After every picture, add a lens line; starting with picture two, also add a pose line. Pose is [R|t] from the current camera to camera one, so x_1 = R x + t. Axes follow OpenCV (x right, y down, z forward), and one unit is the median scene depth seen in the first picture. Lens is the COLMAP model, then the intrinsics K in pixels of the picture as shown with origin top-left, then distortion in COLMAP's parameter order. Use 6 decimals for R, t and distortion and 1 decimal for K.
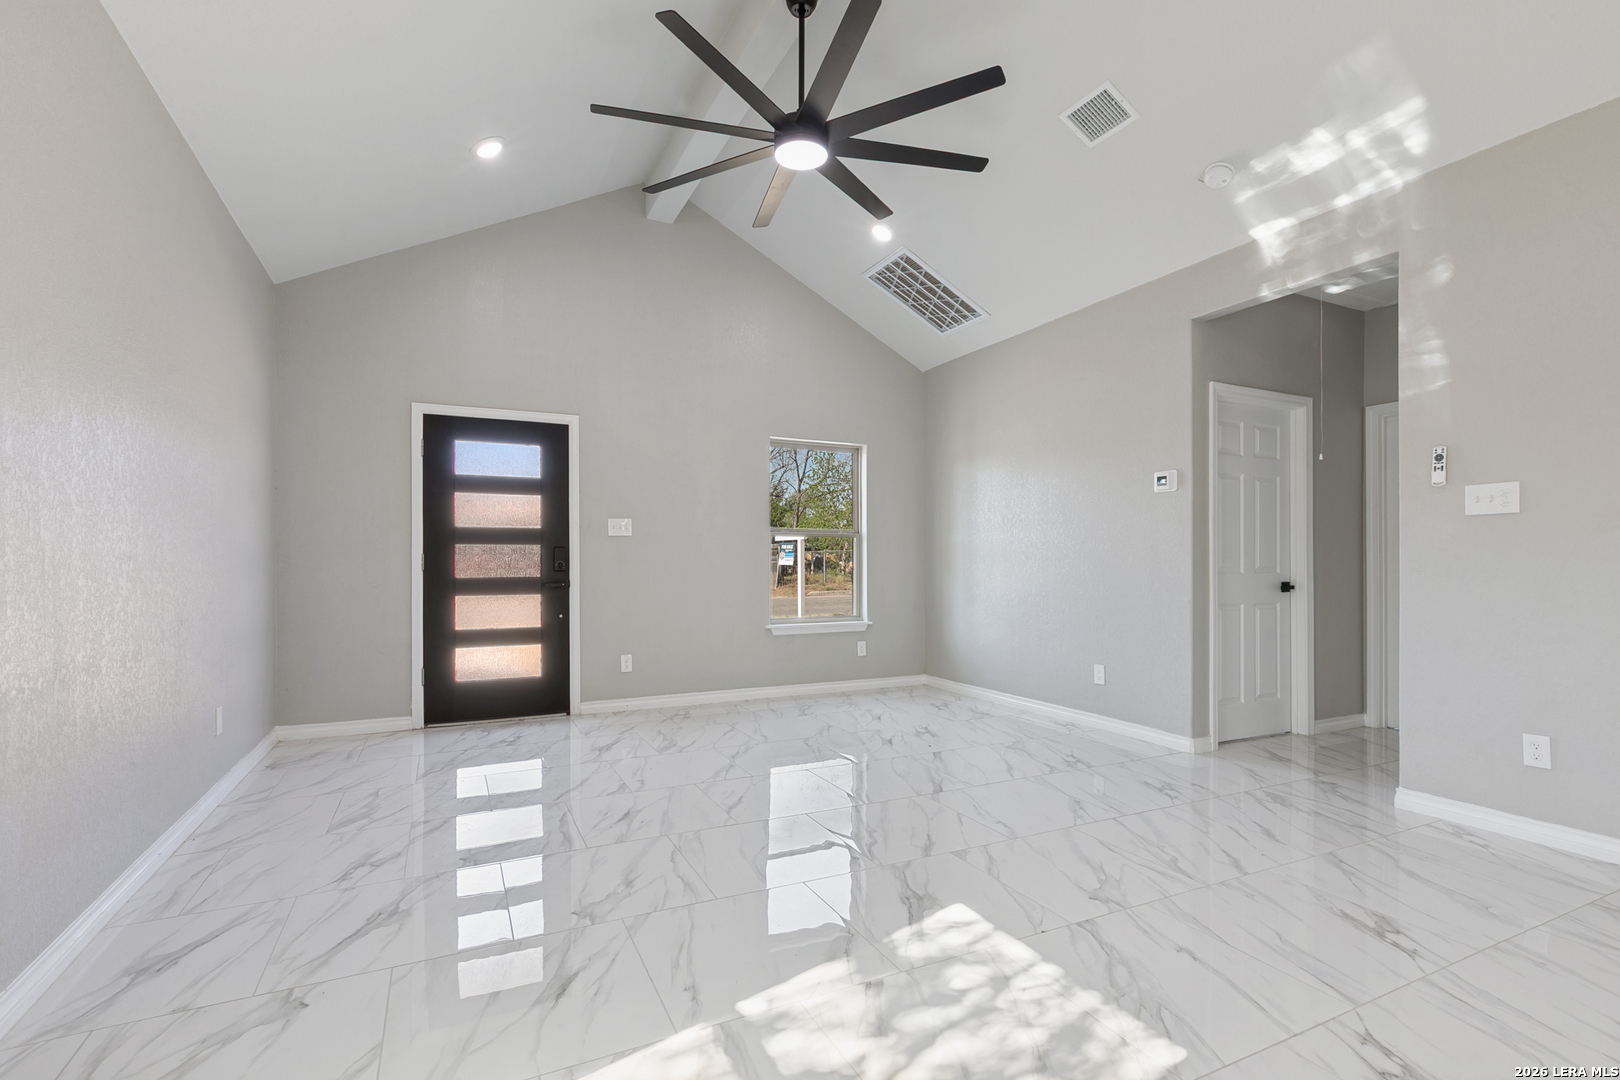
lens RADIAL K [[737.8, 0, 816.5], [0, 737.8, 552.8], [0, 0, 1]] dist [0.004441, -0.000129]
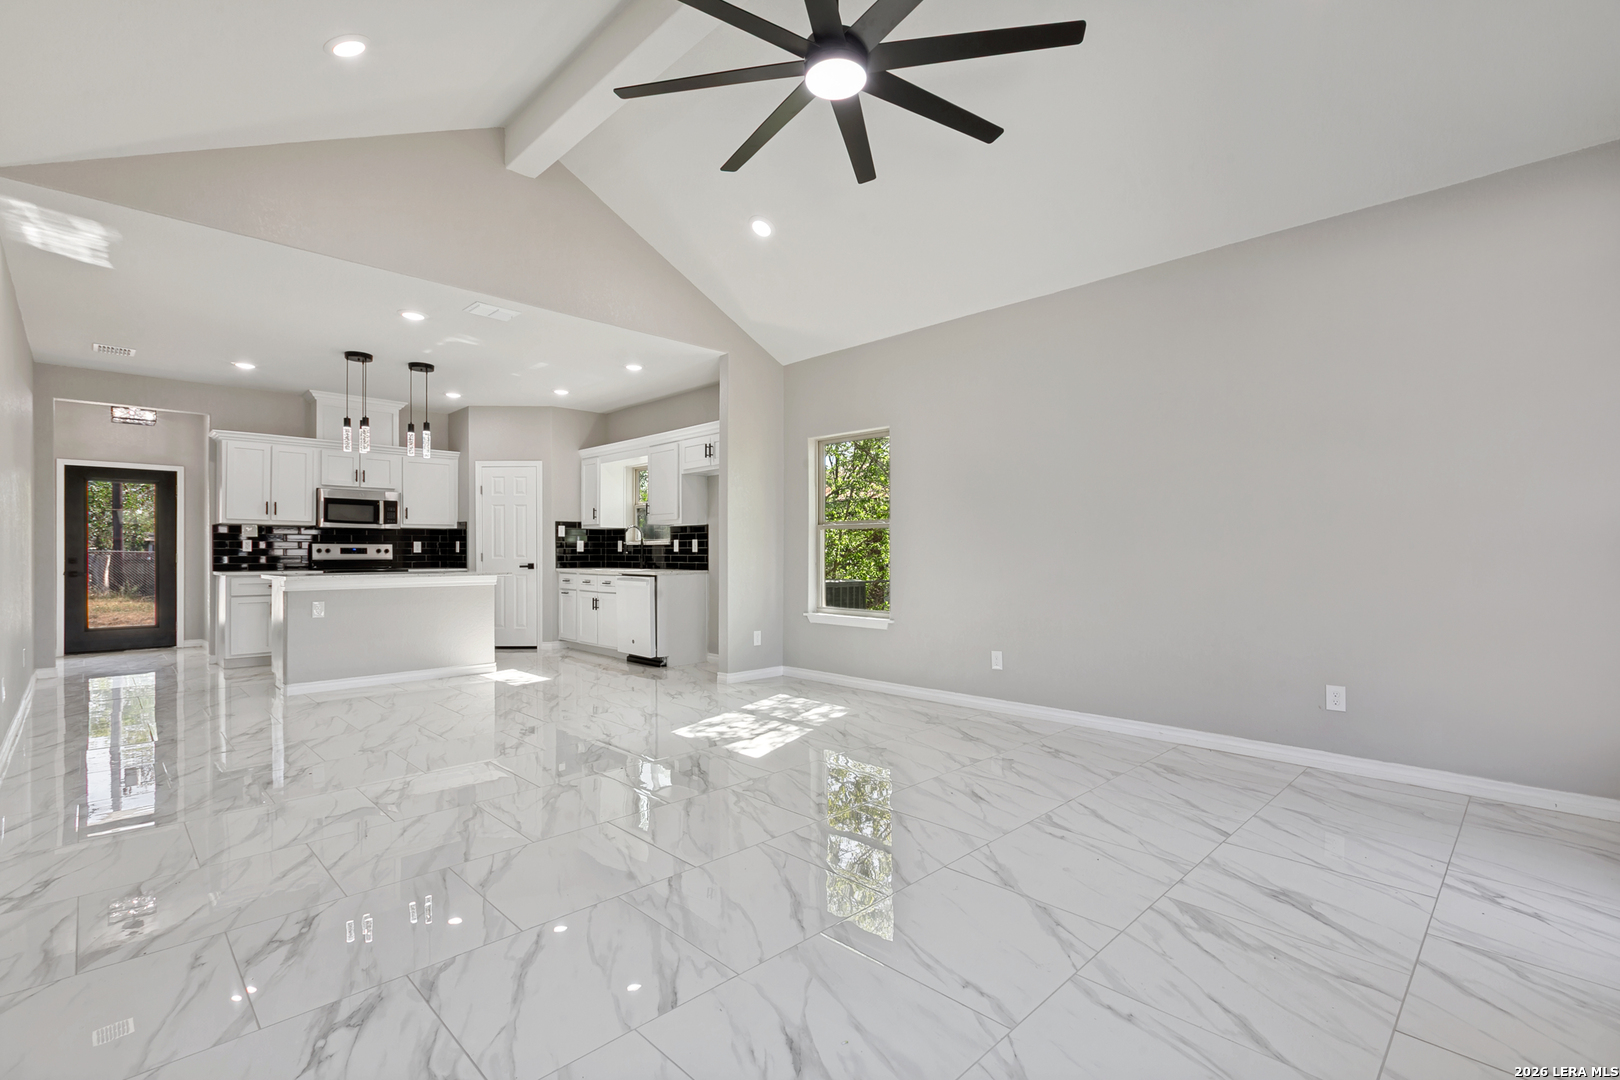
lens RADIAL K [[737.8, 0, 807.8], [0, 737.8, 549.5], [0, 0, 1]] dist [0.004441, -0.000129]
pose [[-0.952037, -0.001278, -0.305980, 0.188244], [0.003687, 0.999871, -0.015649, 0.013864], [0.305961, -0.016027, -0.951909, 1.242232]]
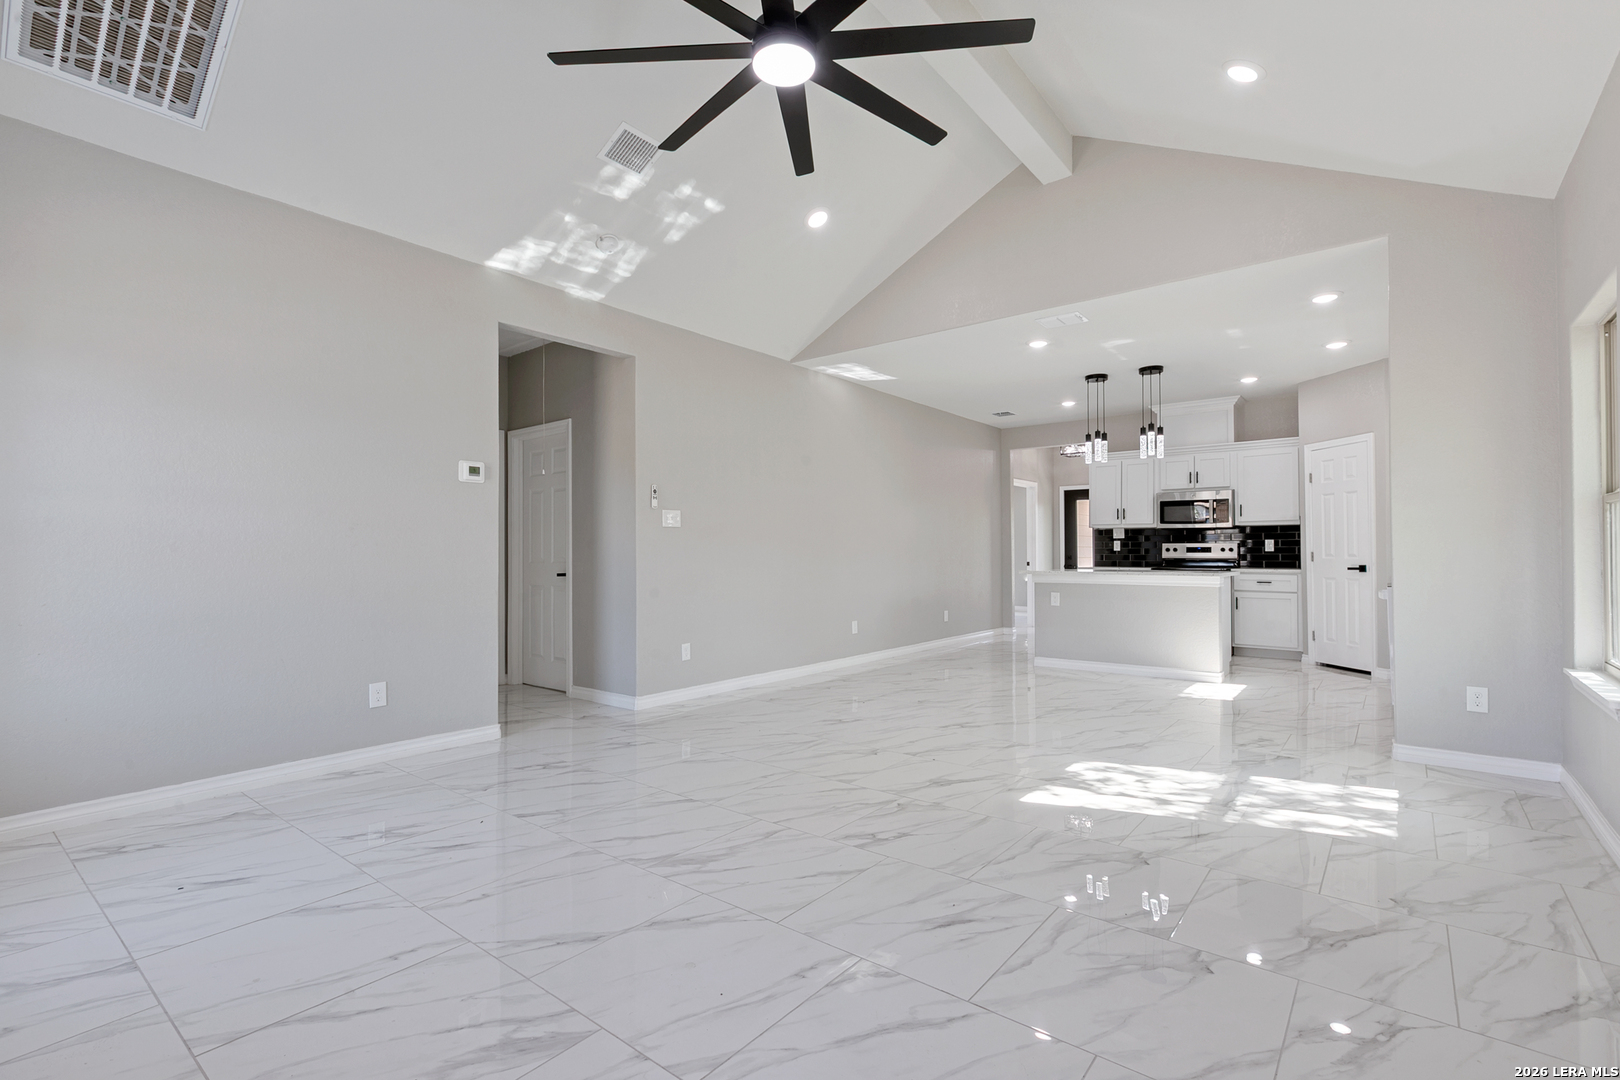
lens RADIAL K [[737.8, 0, 789.8], [0, 737.8, 540.8], [0, 0, 1]] dist [0.004441, -0.000129]
pose [[-0.399908, 0.015412, 0.916426, -0.536952], [-0.008391, 0.999755, -0.020475, 0.009710], [-0.916517, -0.015878, -0.399681, 0.912979]]
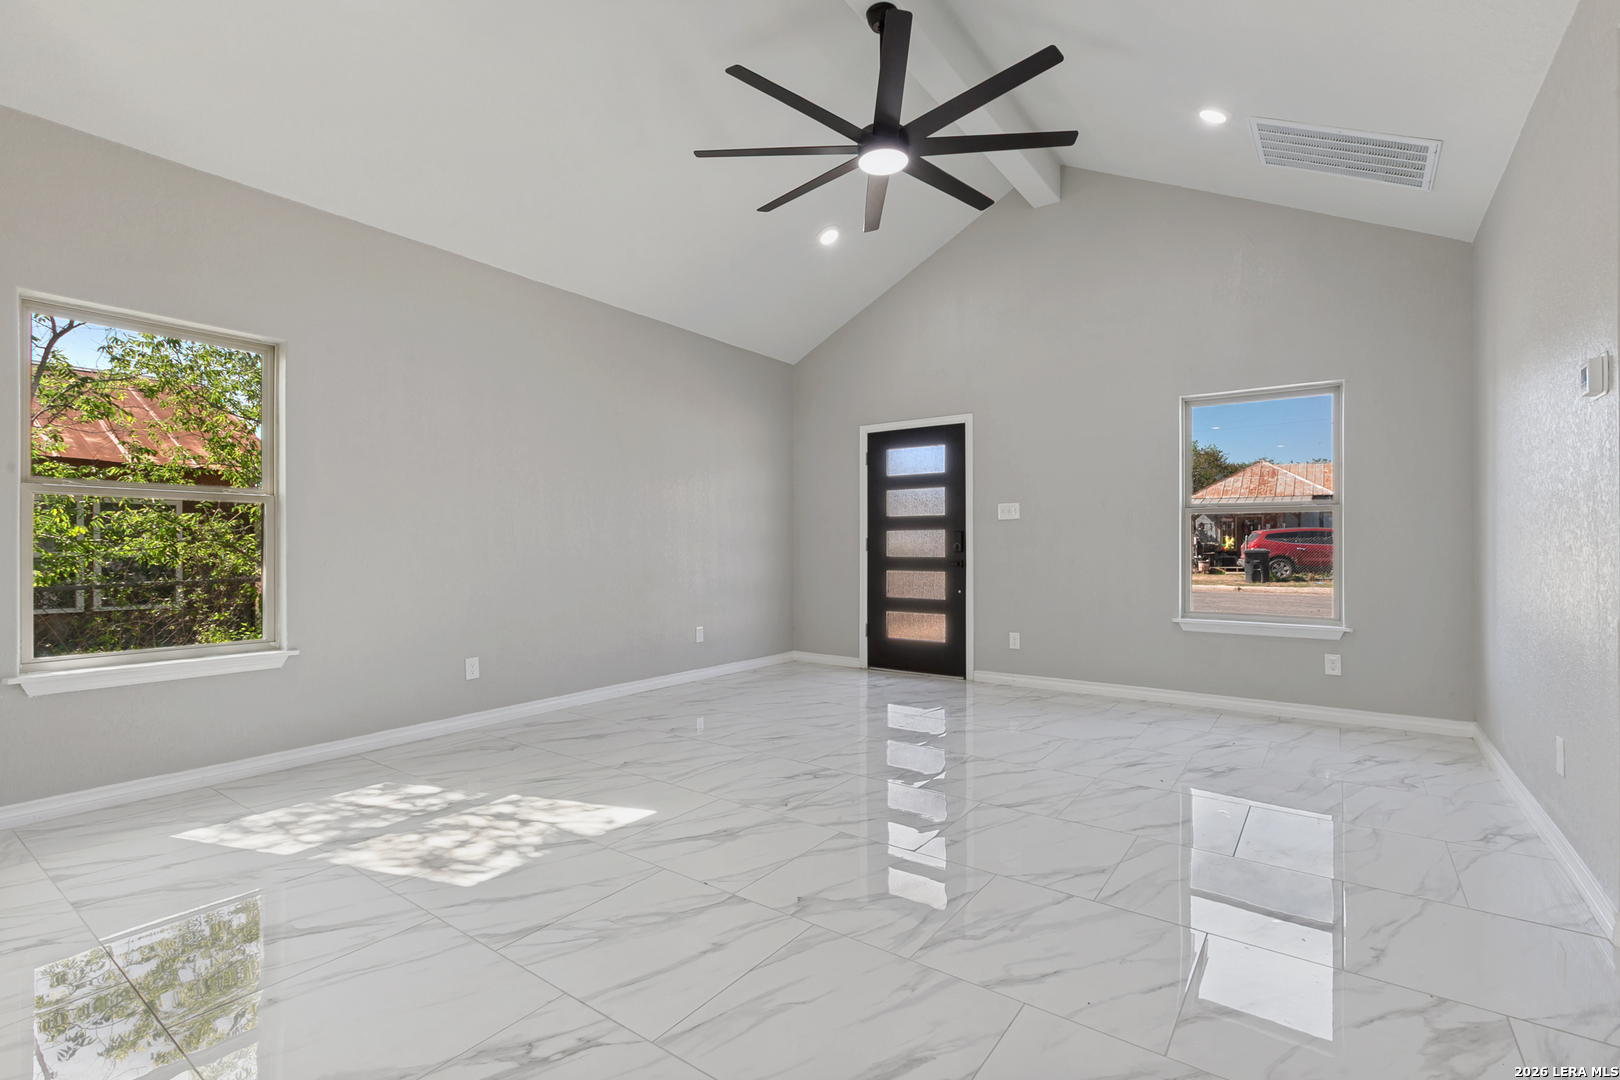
lens RADIAL K [[737.8, 0, 812.5], [0, 737.8, 549.8], [0, 0, 1]] dist [0.004441, -0.000129]
pose [[0.469775, 0.004042, -0.882777, 0.596119], [0.012479, 0.999859, 0.011219, 0.005758], [0.882698, -0.016286, 0.469658, 0.284671]]
